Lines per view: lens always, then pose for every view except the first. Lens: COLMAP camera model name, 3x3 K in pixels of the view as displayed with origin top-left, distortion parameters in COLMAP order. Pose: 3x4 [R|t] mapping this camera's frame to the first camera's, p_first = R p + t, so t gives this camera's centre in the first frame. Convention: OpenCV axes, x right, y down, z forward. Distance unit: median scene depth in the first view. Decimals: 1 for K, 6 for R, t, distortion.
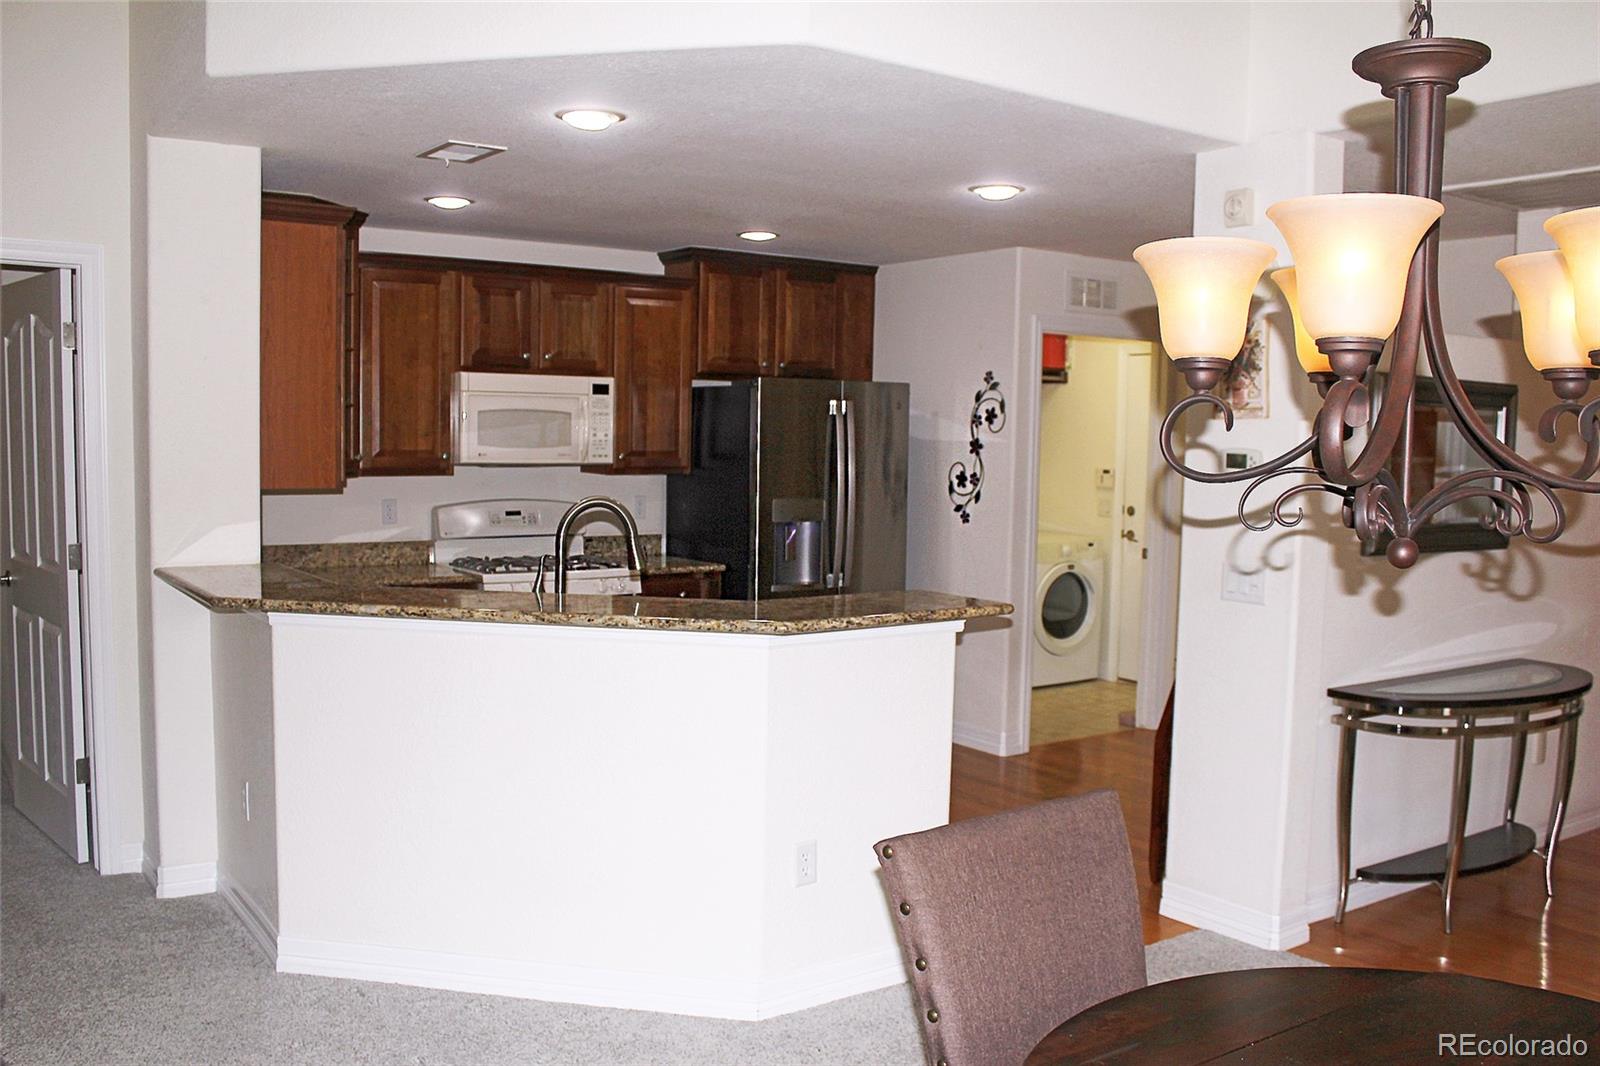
lens RADIAL K [[1462.2, 0, 799.9], [0, 1462.2, 559.1], [0, 0, 1]] dist [-0.163523, 0.264314]
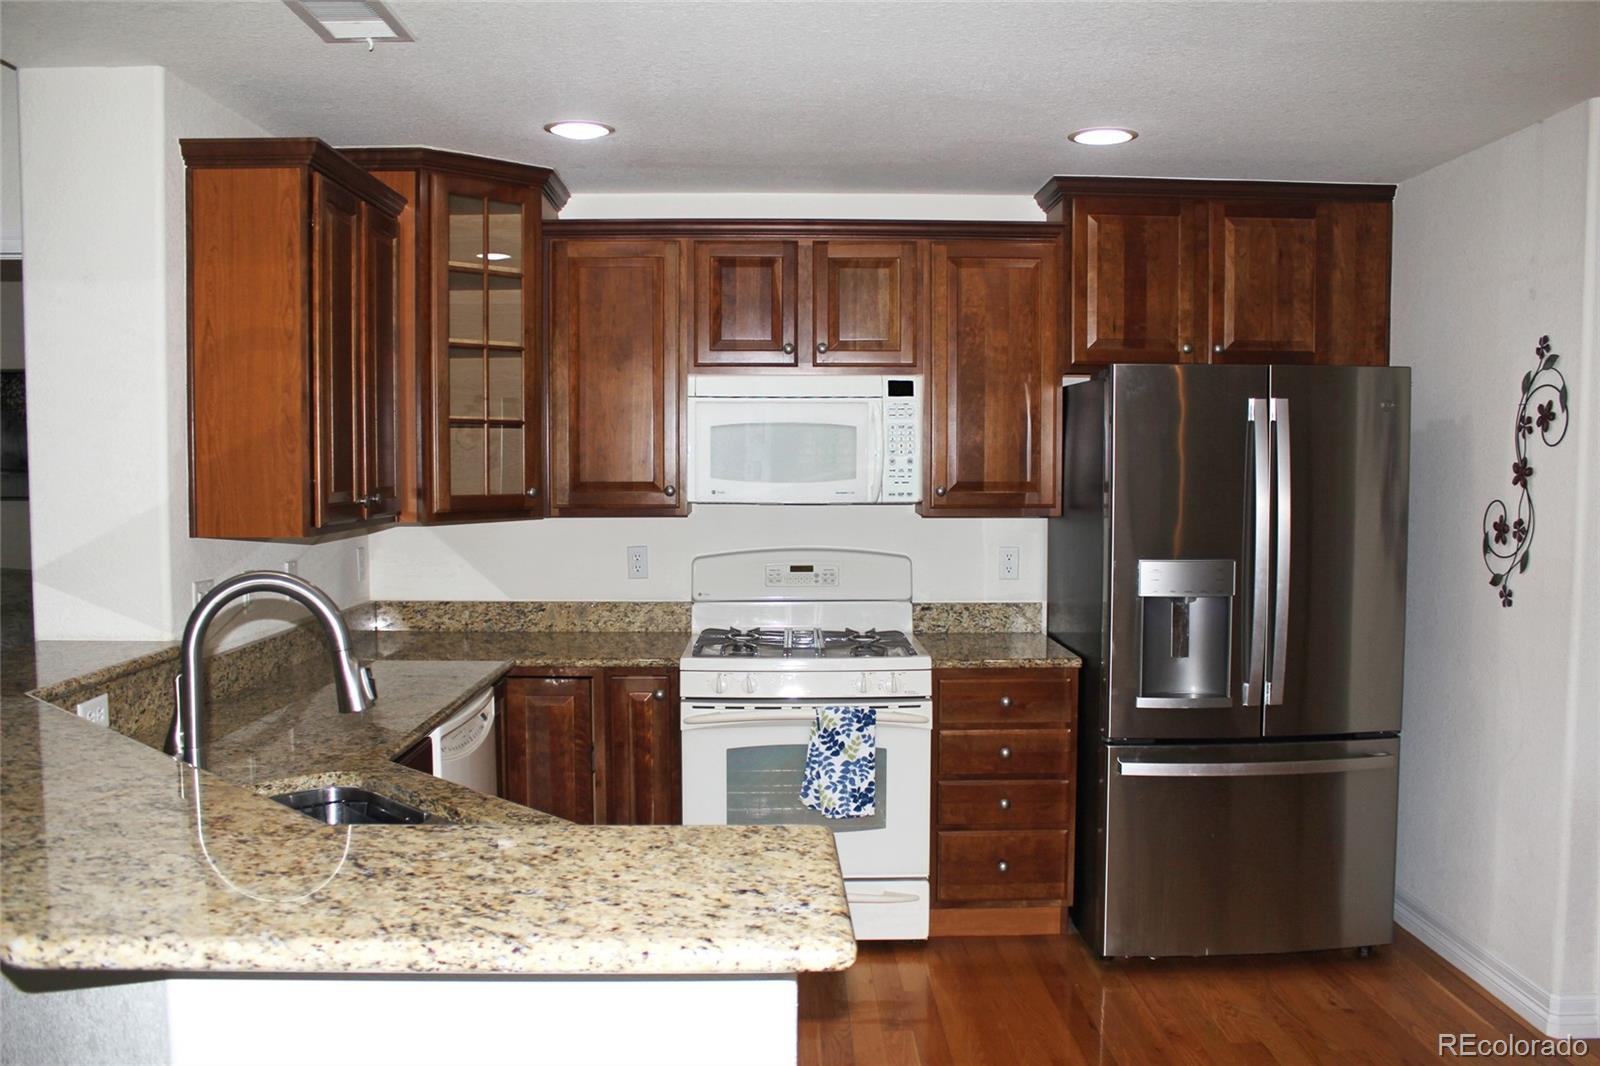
lens RADIAL K [[1365.5, 0, 775.9], [0, 1365.5, 548.1], [0, 0, 1]] dist [-0.167246, 0.155821]
pose [[0.822413, 0.020402, -0.568524, 0.174973], [-0.035595, 0.999244, -0.015632, -0.030204], [0.567776, 0.033092, 0.822518, 0.426206]]
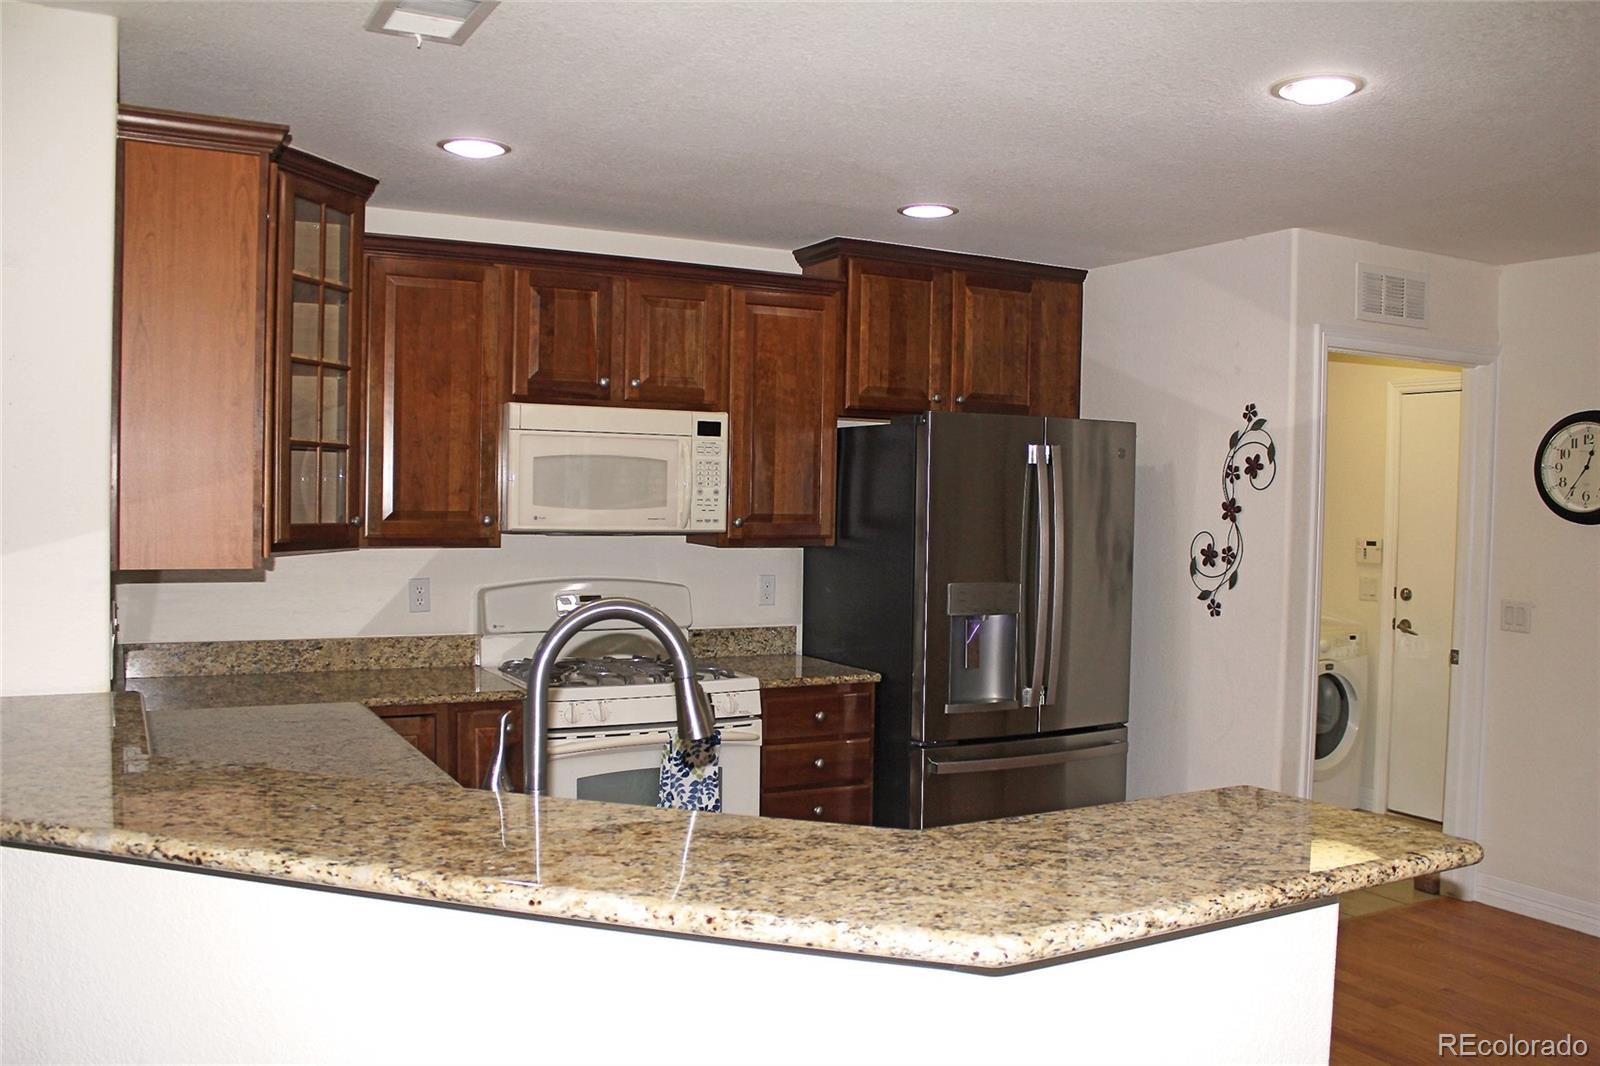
lens RADIAL K [[1375.5, 0, 805.5], [0, 1375.5, 550.3], [0, 0, 1]] dist [-0.147020, 0.101268]
pose [[0.993391, 0.004710, -0.114680, -0.010439], [-0.010562, 0.998669, -0.050478, -0.021740], [0.114290, 0.051356, 0.992119, 0.320441]]
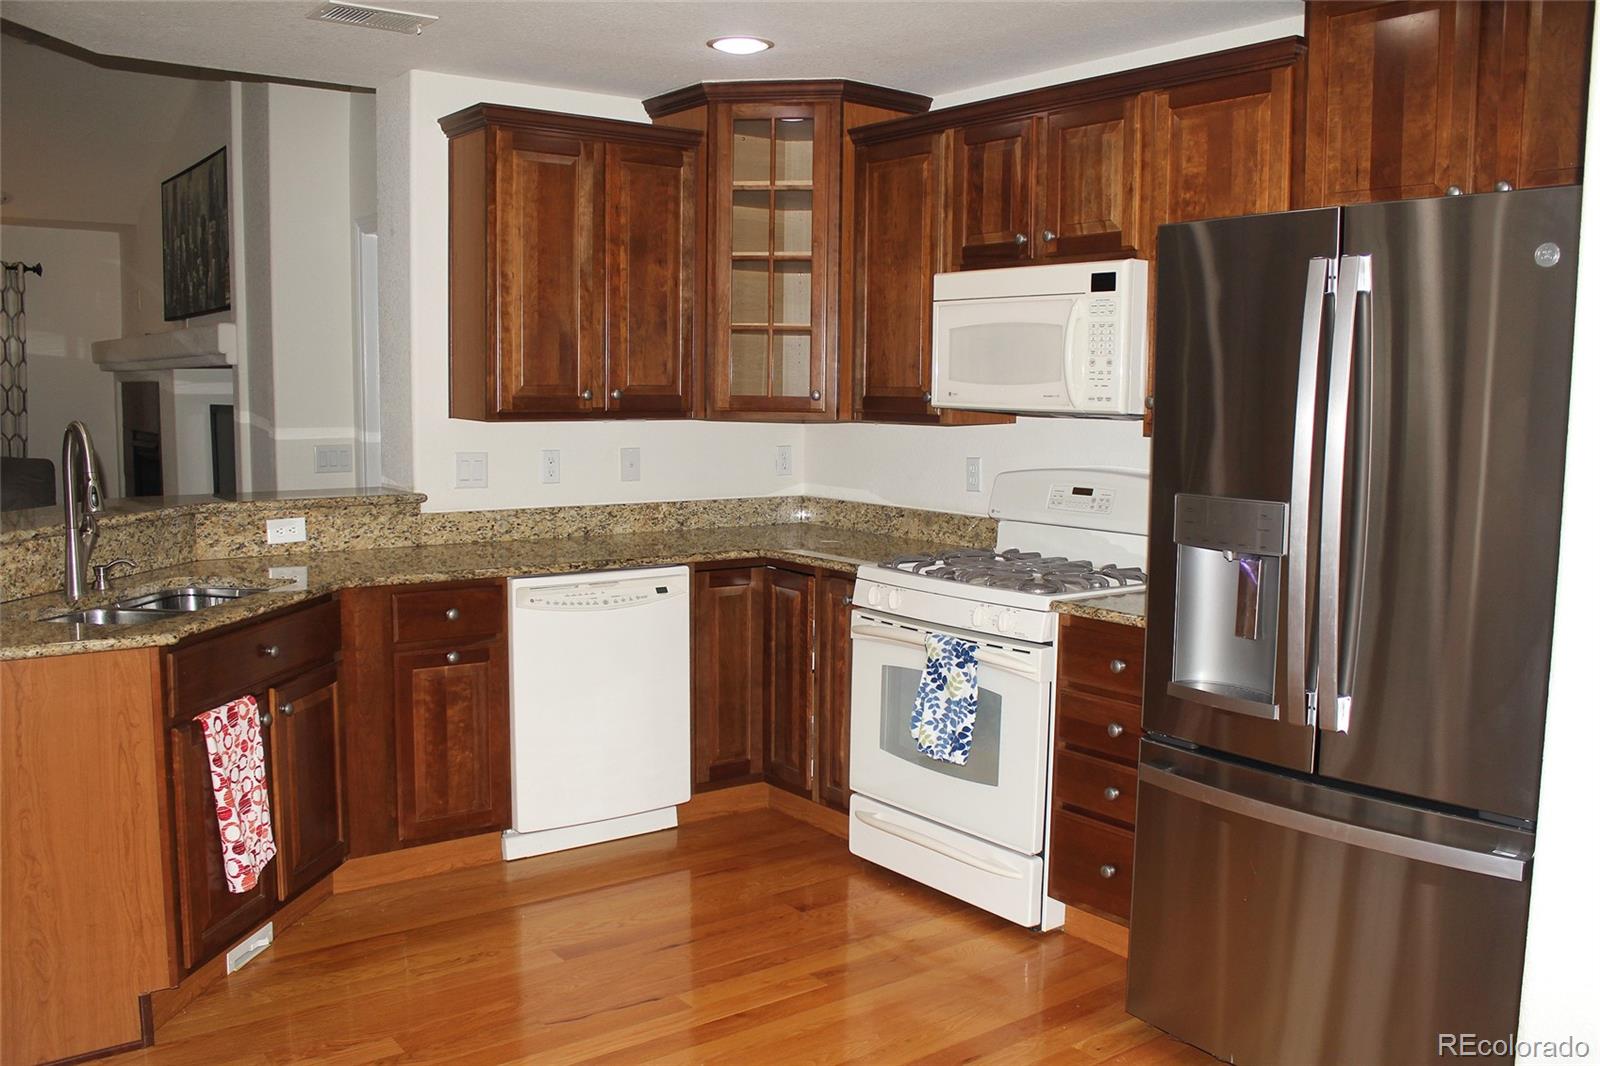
lens RADIAL K [[1365.5, 0, 775.9], [0, 1365.5, 548.1], [0, 0, 1]] dist [-0.167246, 0.155821]
pose [[0.020020, 0.098915, -0.994895, 0.381259], [-0.099121, 0.990388, 0.096472, -0.049859], [0.994874, 0.096684, 0.029632, 0.837370]]
